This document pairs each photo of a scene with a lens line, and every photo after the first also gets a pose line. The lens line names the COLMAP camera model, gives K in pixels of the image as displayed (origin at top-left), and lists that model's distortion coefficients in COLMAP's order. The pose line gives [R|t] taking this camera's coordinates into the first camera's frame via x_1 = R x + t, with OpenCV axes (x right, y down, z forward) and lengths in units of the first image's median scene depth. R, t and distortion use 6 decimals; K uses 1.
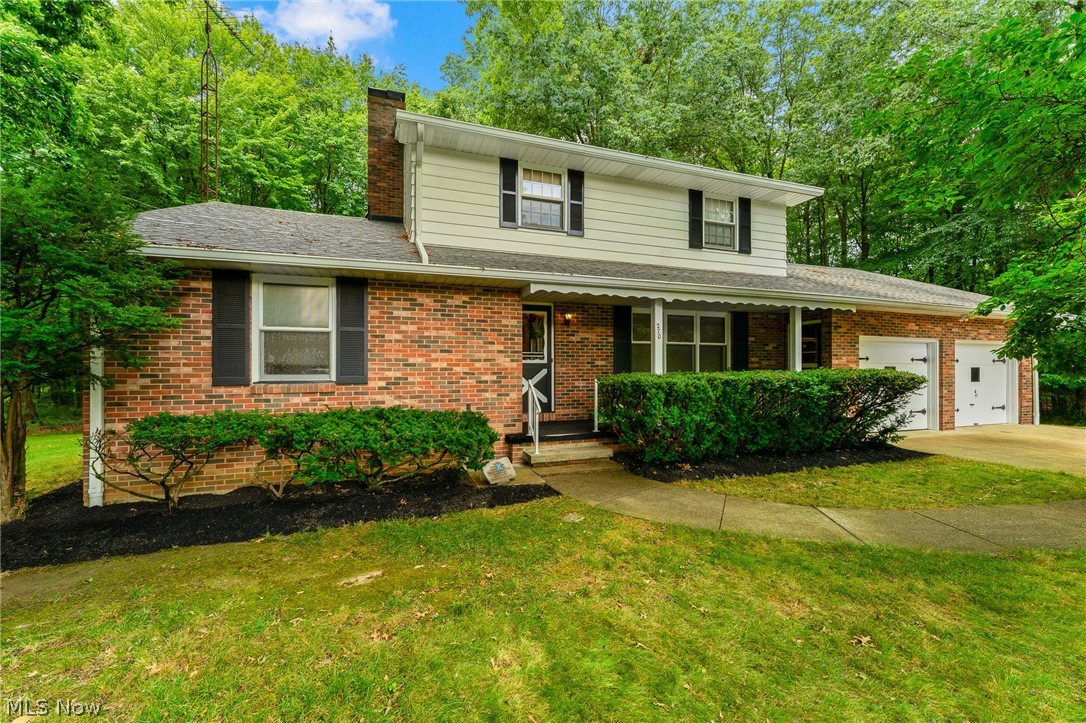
lens RADIAL K [[439.9, 0, 541.5], [0, 439.9, 368.2], [0, 0, 1]] dist [-0.002114, -0.000310]
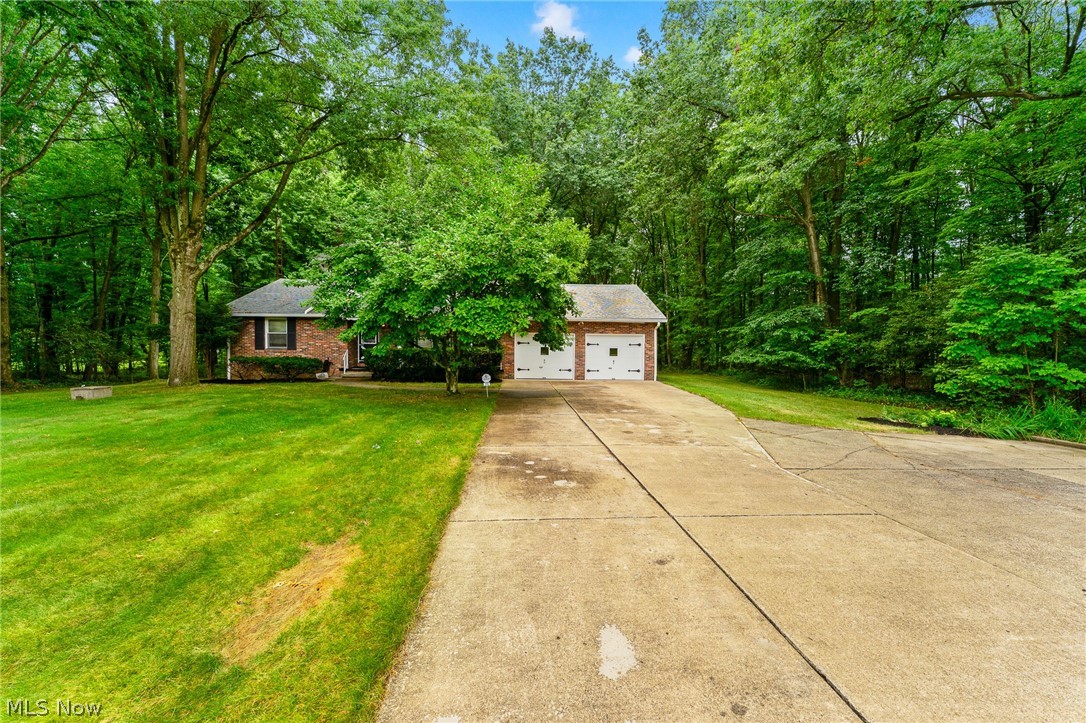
lens RADIAL K [[439.9, 0, 545.9], [0, 439.9, 359.4], [0, 0, 1]] dist [-0.002114, -0.000310]
pose [[0.957607, 0.020645, -0.287336, 1.688689], [-0.011989, 0.999421, 0.031852, -0.014148], [0.287827, -0.027057, 0.957300, -1.155833]]
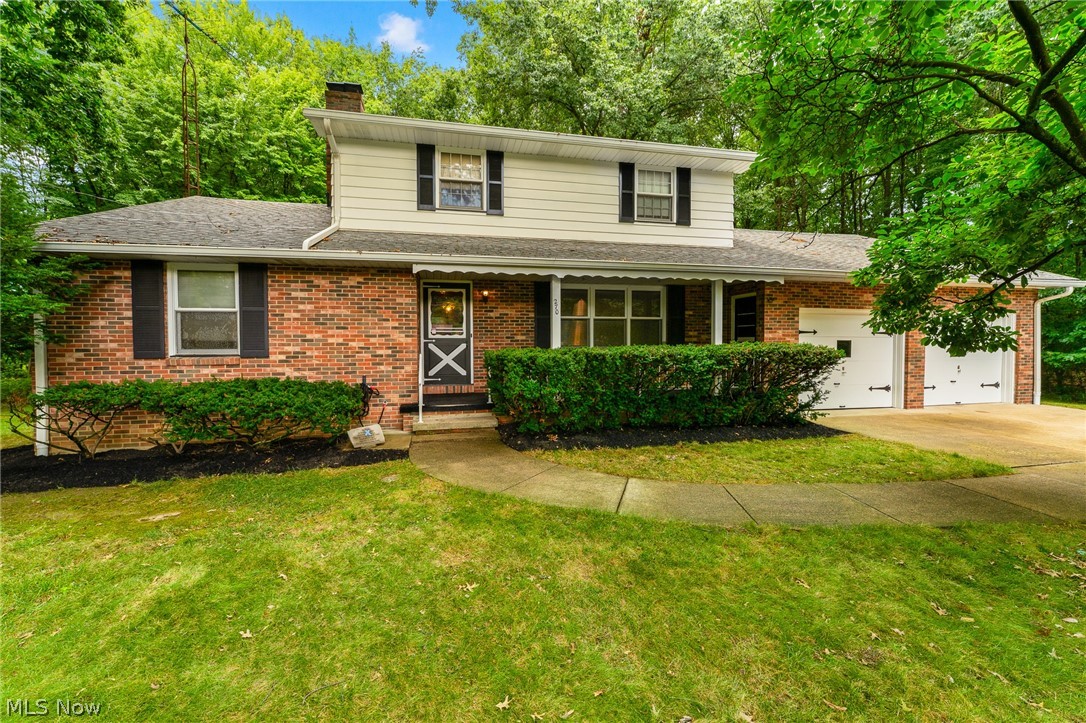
lens RADIAL K [[439.9, 0, 540.2], [0, 439.9, 355.6], [0, 0, 1]] dist [-0.002114, -0.000310]
pose [[0.991951, 0.001317, -0.126613, 0.323710], [0.002422, 0.999566, 0.029366, -0.000280], [0.126597, -0.029437, 0.991517, -0.023151]]
